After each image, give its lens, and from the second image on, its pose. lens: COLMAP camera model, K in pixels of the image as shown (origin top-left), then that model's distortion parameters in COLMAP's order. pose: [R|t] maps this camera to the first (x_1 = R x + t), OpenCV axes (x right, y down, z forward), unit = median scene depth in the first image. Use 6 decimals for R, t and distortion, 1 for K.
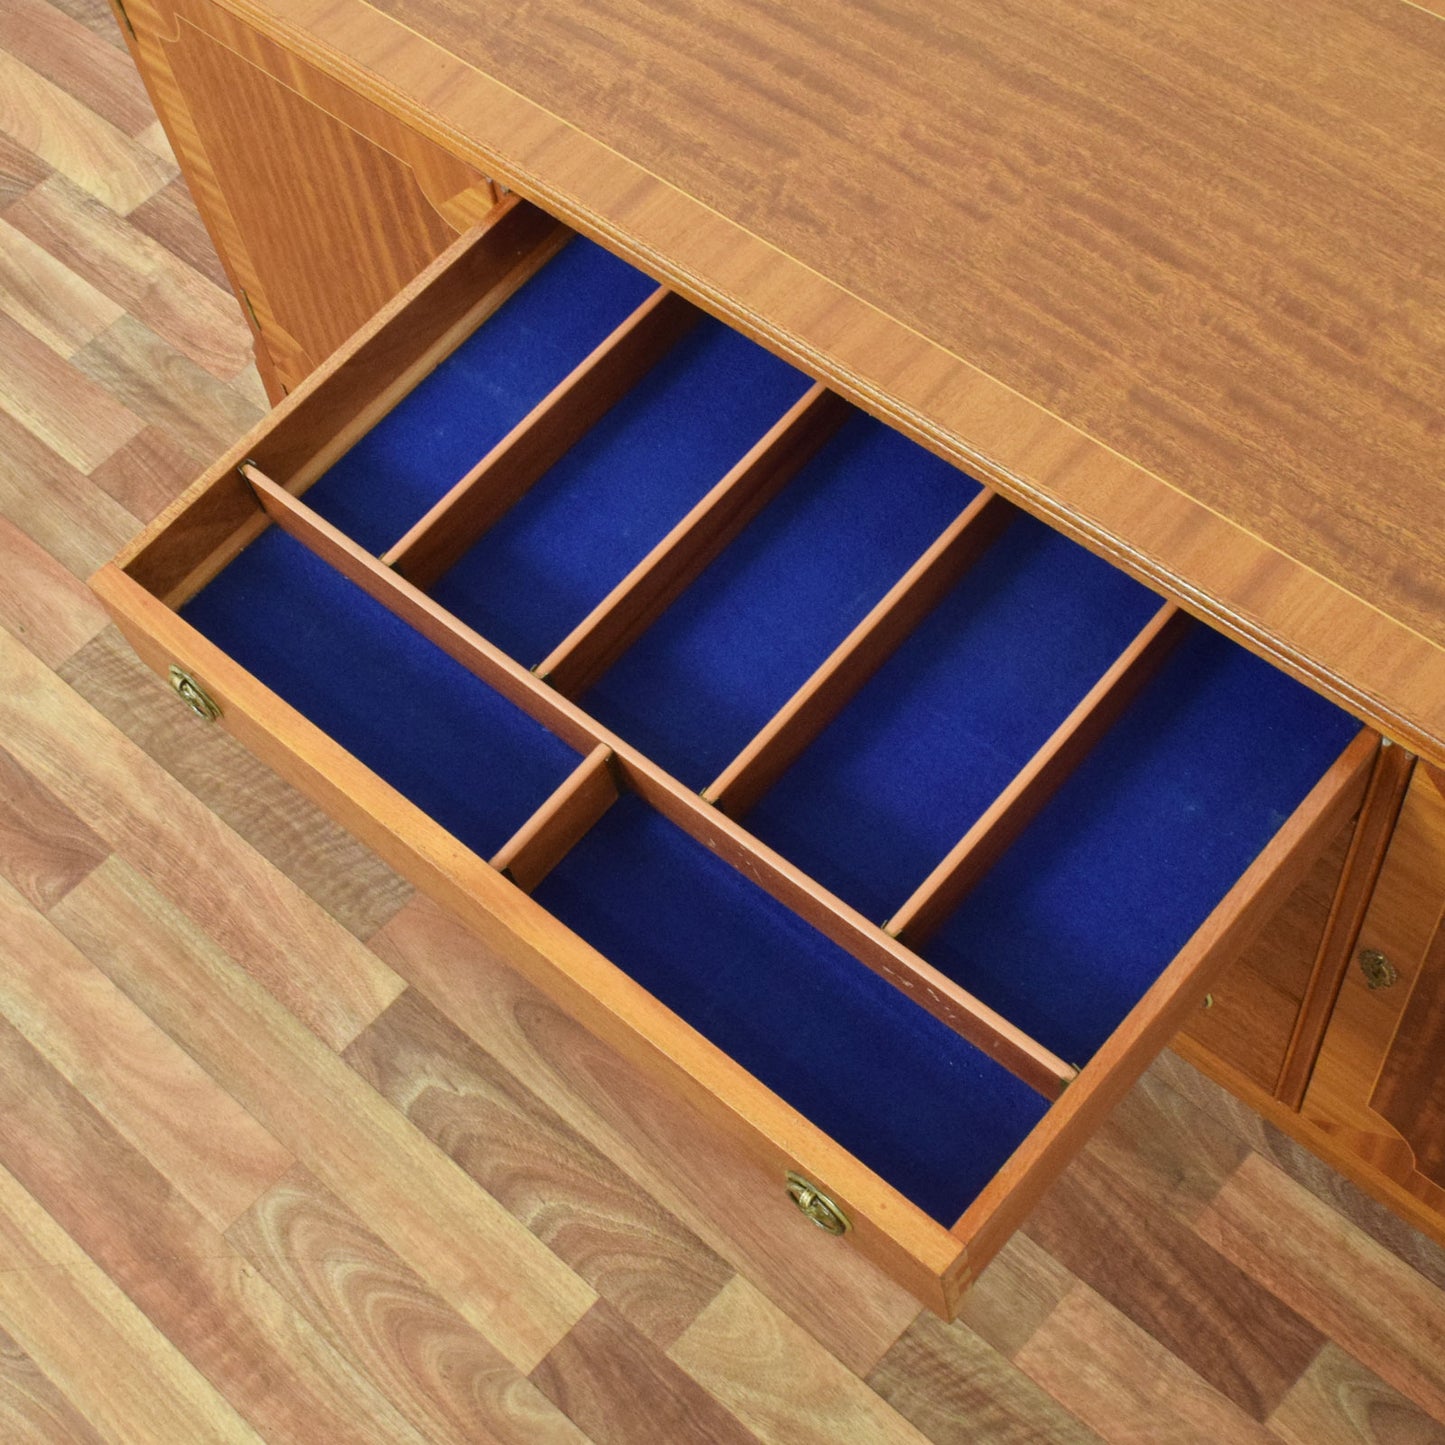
lens RADIAL K [[2209.4, 0, 687.1], [0, 2209.4, 707.1], [0, 0, 1]] dist [-0.034441, 0.000000]
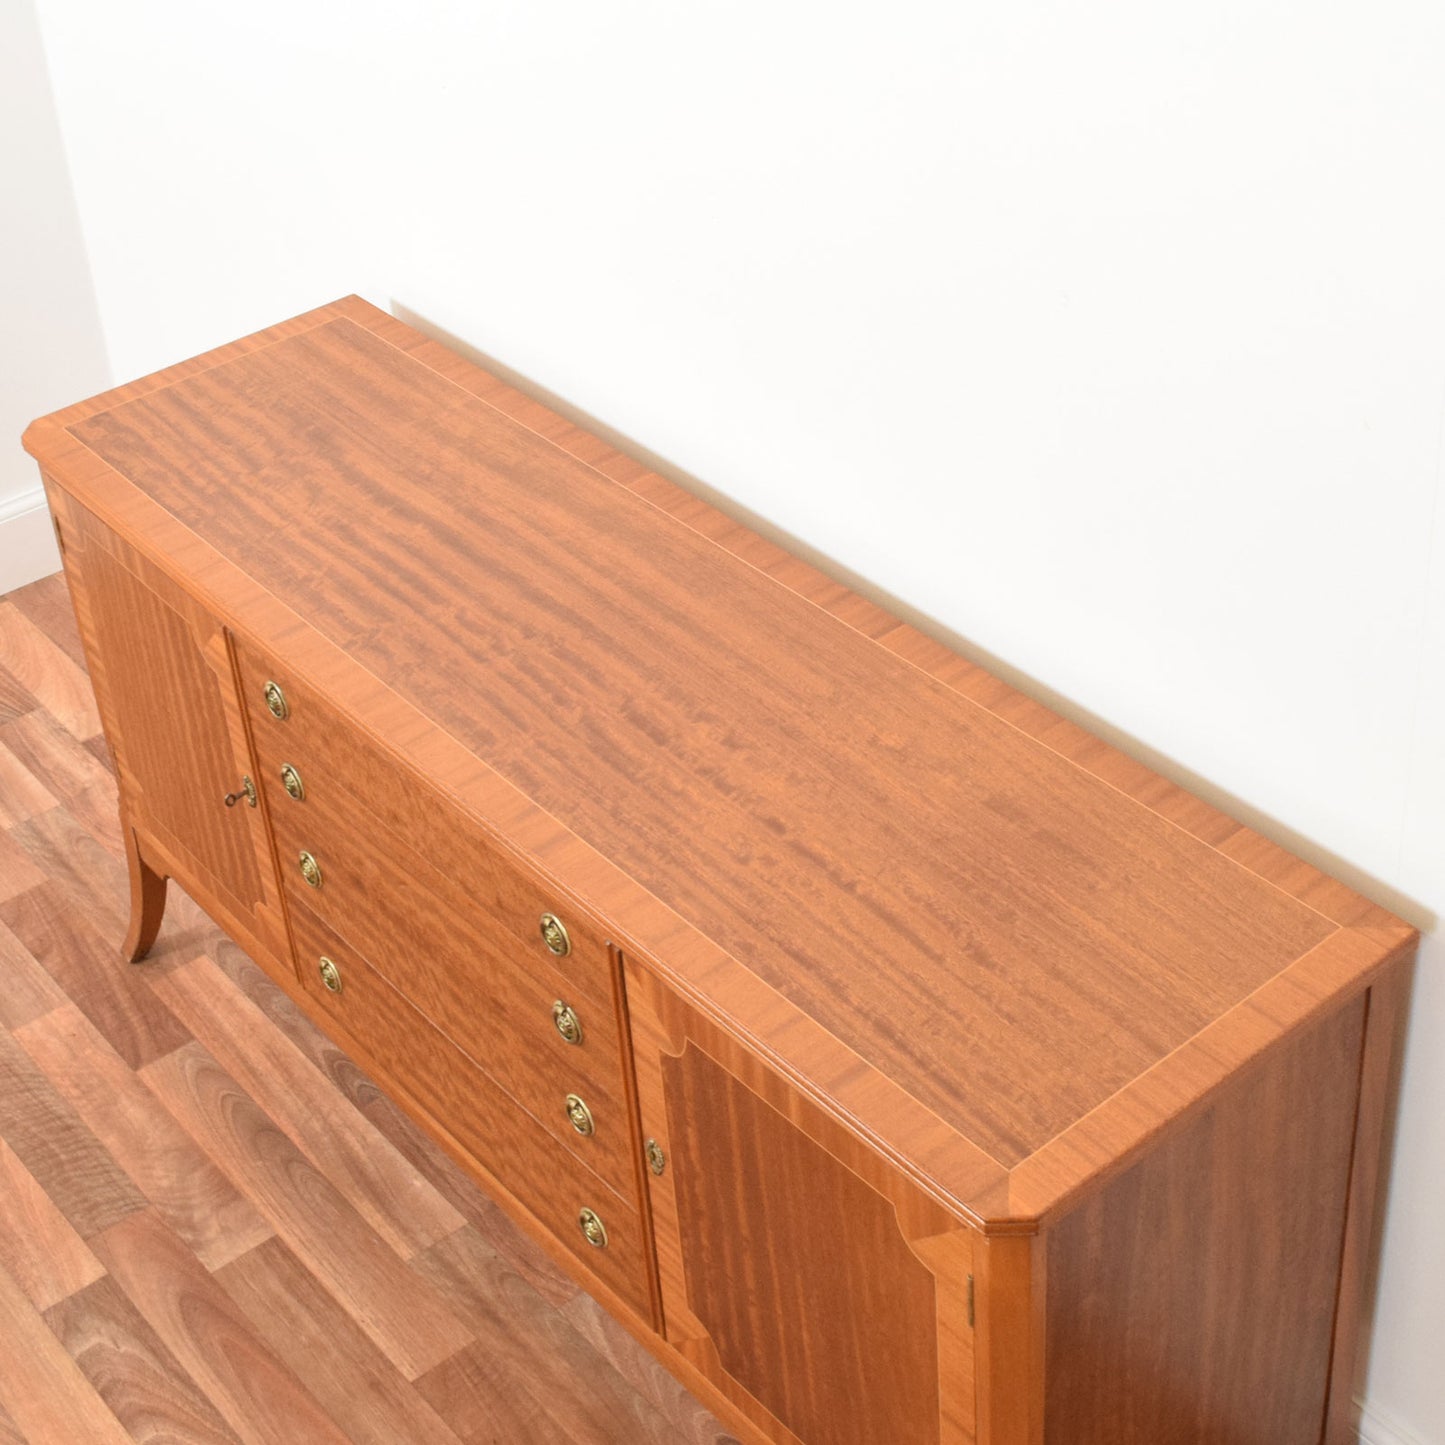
lens RADIAL K [[2523.9, 0, 737.1], [0, 2523.9, 507.0], [0, 0, 1]] dist [-0.038386, 0.000000]
pose [[0.989117, 0.114789, -0.092038, 0.349001], [-0.143462, 0.891280, -0.430161, 0.333561], [0.032654, 0.438683, 0.898048, -0.537655]]
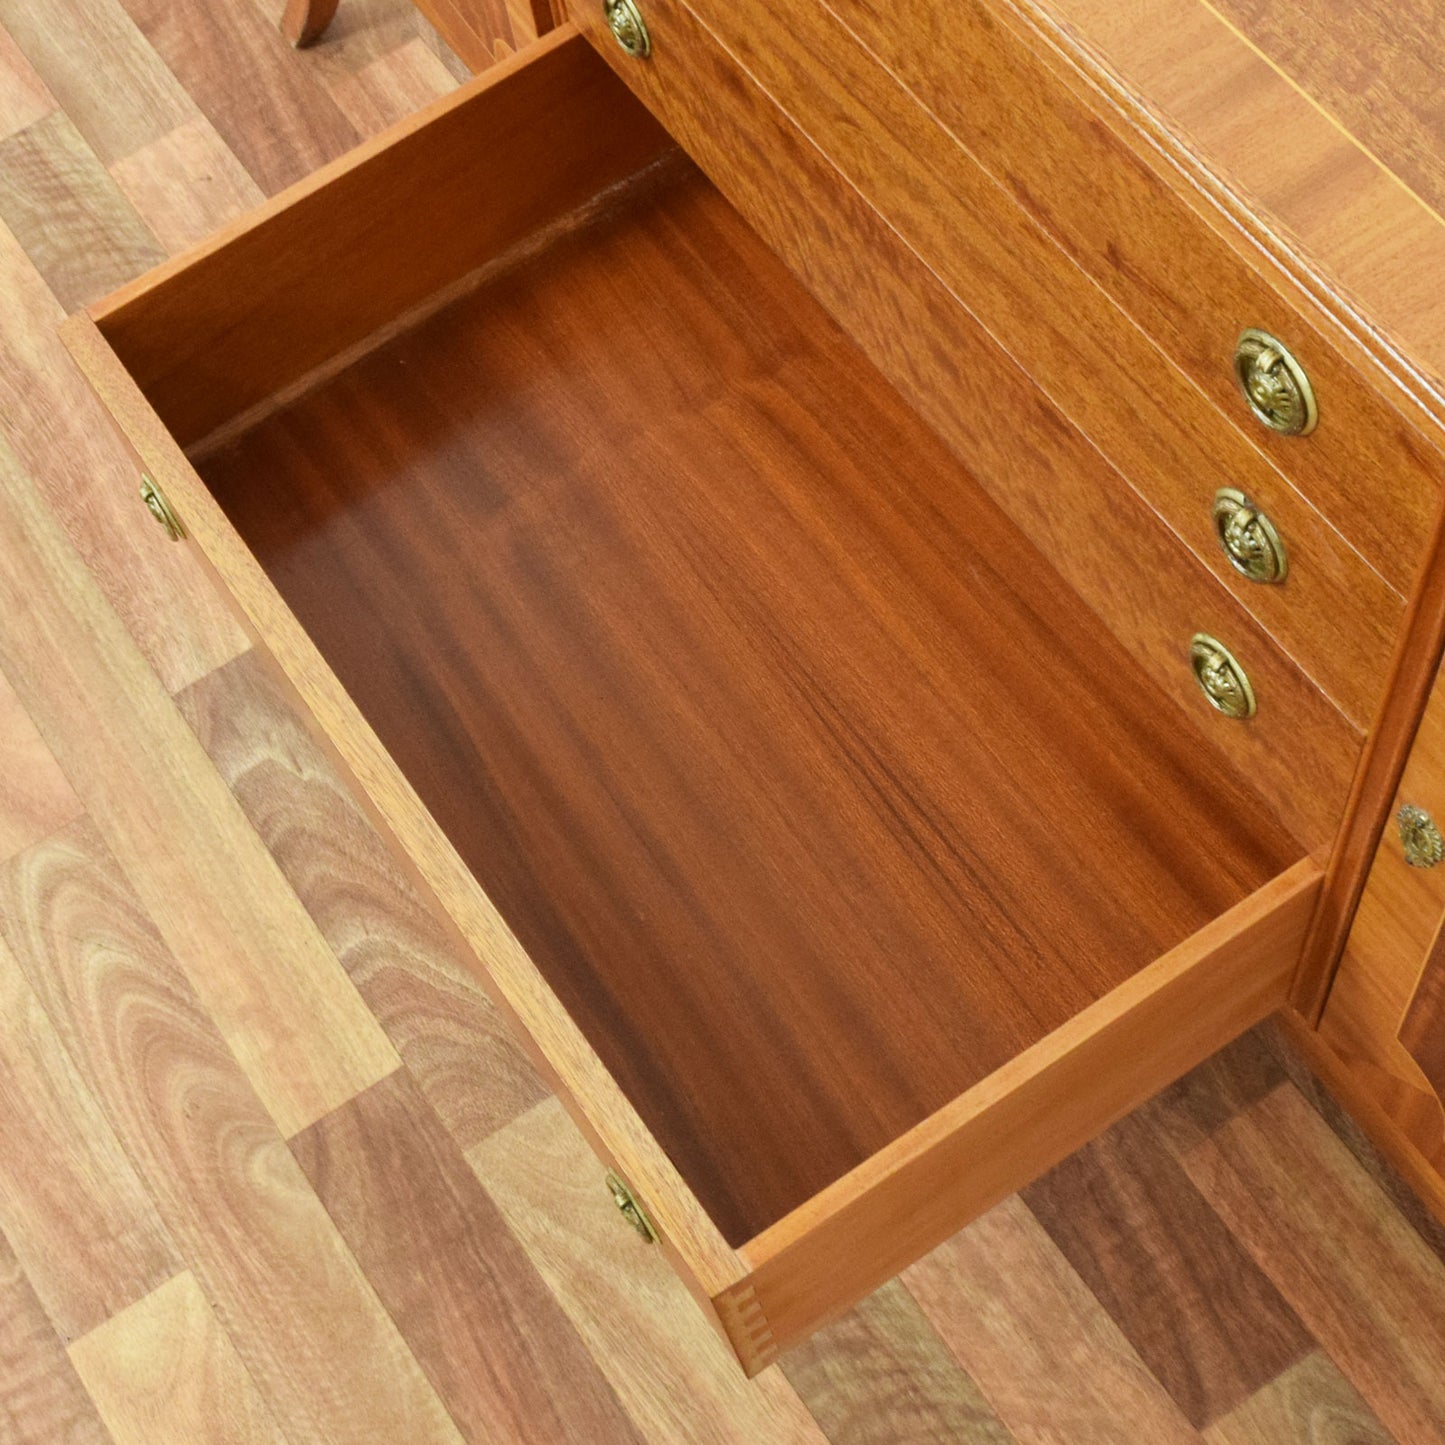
lens RADIAL K [[2523.9, 0, 668.8], [0, 2523.9, 723.6], [0, 0, 1]] dist [-0.038386, 0.000000]
pose [[0.970423, 0.216883, -0.106020, 0.119499], [-0.205092, 0.972333, 0.111827, 0.033517], [0.127340, -0.086776, 0.988056, 0.150097]]
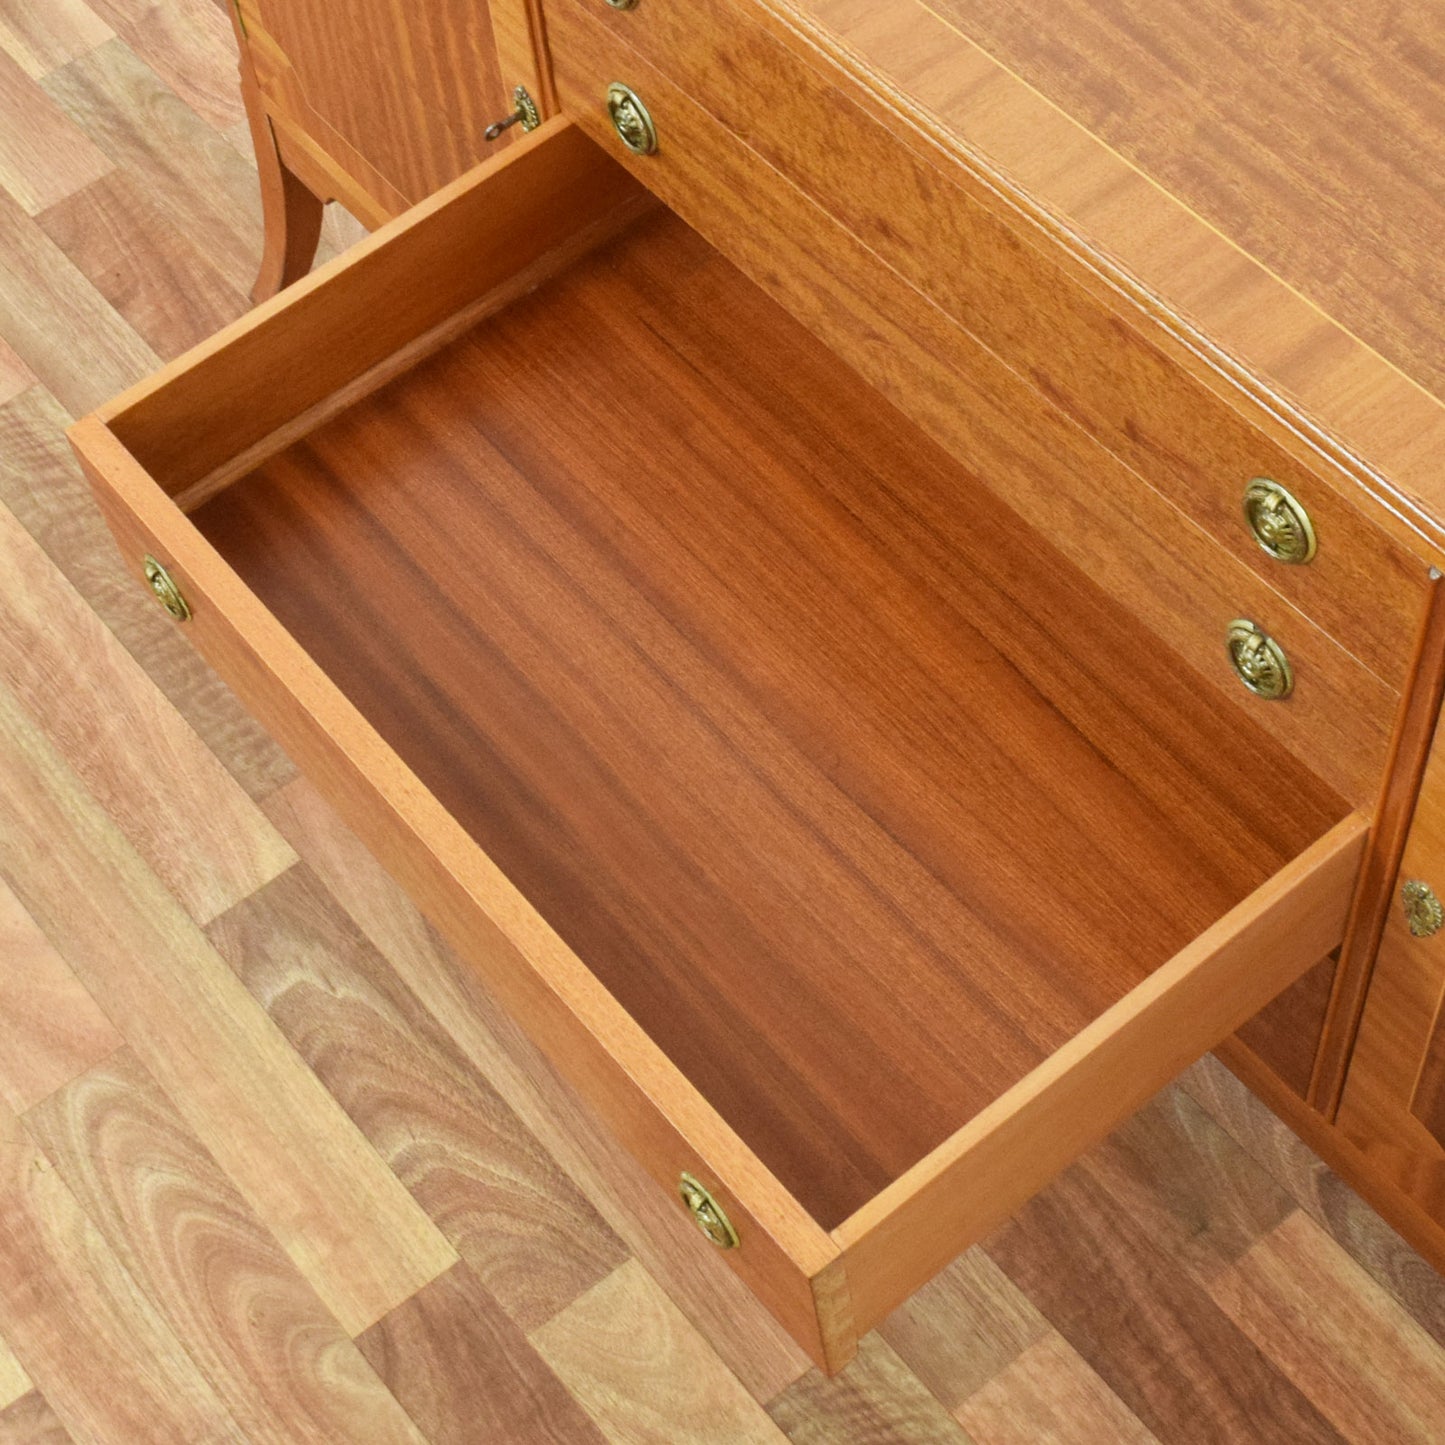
lens RADIAL K [[2787.9, 0, 718.8], [0, 2787.9, 710.6], [0, 0, 1]] dist [-0.034397, 0.000000]
pose [[0.987474, 0.149502, -0.050438, 0.075191], [-0.150909, 0.988223, -0.025332, 0.082320], [0.046056, 0.032626, 0.998406, -0.013818]]
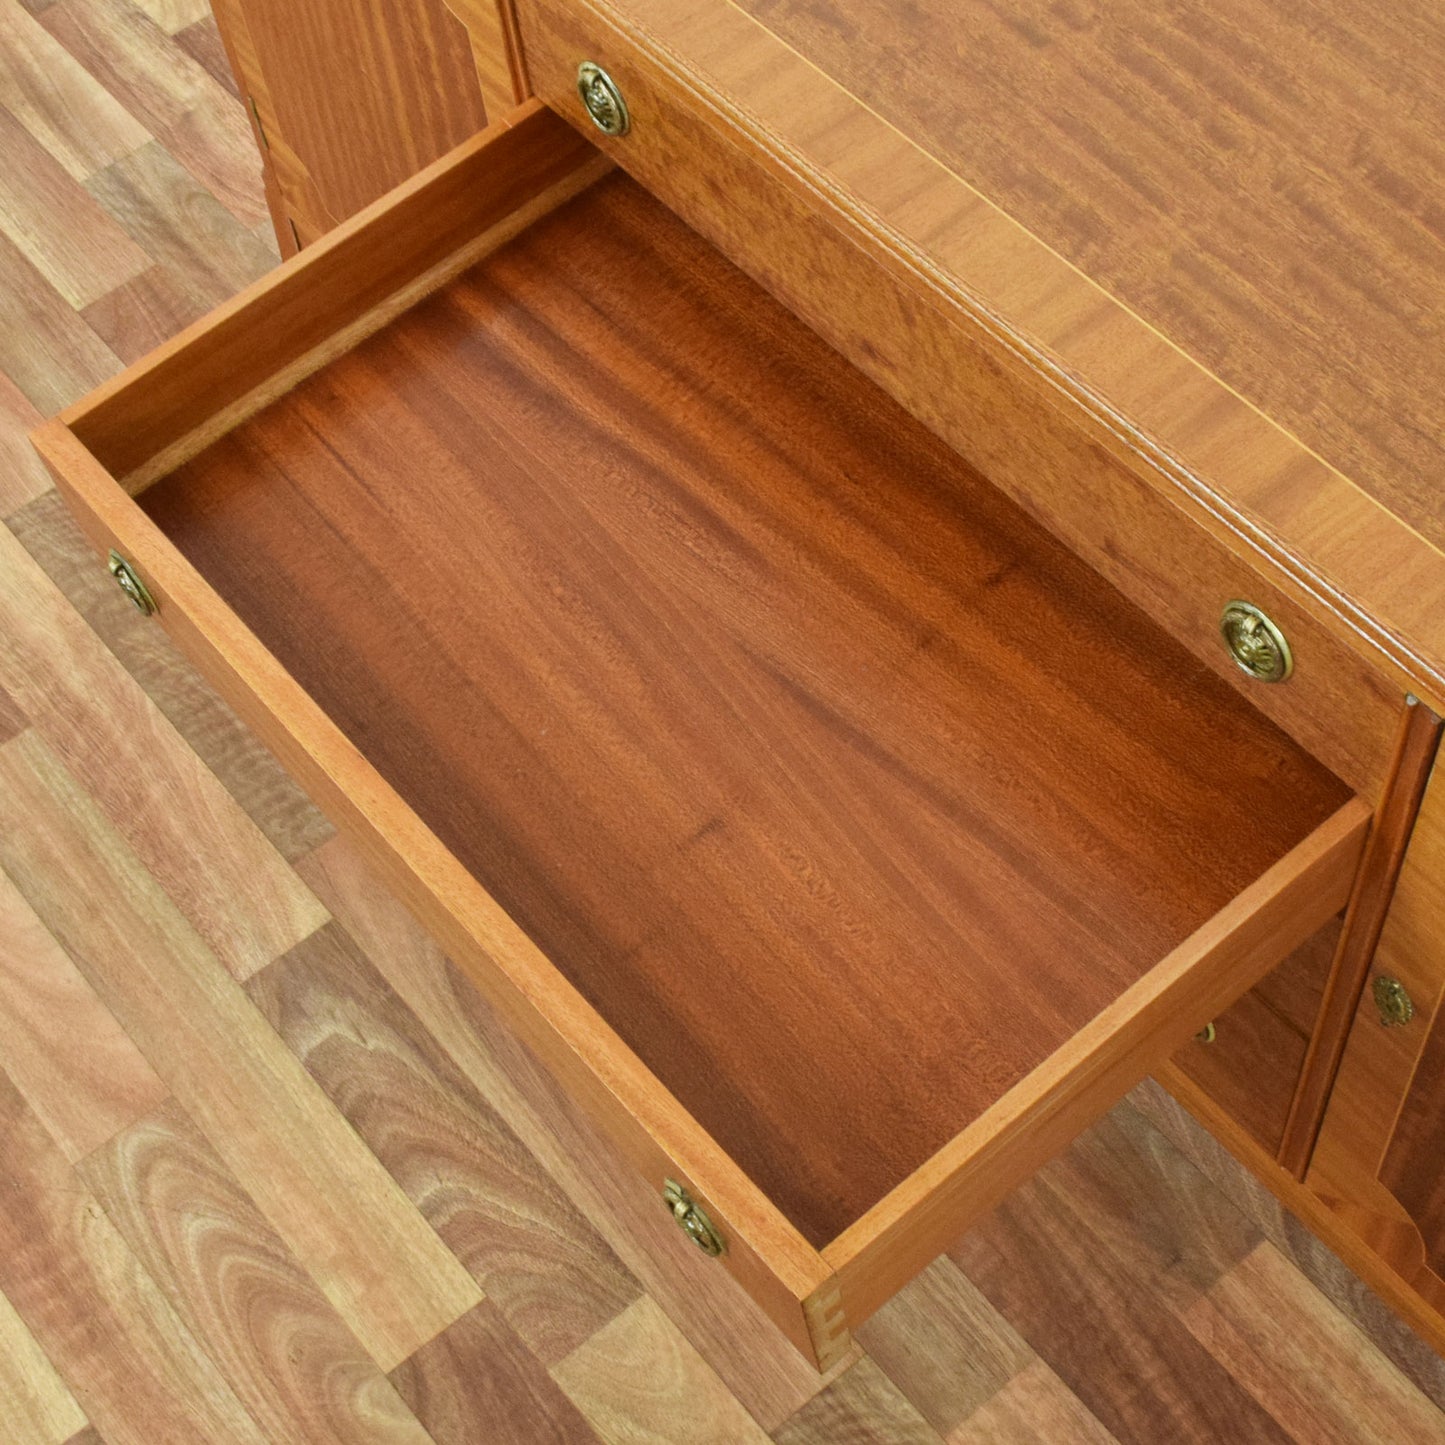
lens RADIAL K [[2440.8, 0, 741.1], [0, 2440.8, 762.4], [0, 0, 1]] dist [-0.030013, 0.000000]
pose [[0.989694, 0.137275, -0.040767, 0.070009], [-0.137284, 0.990528, 0.002592, 0.044820], [0.040736, 0.003032, 0.999165, 0.052528]]
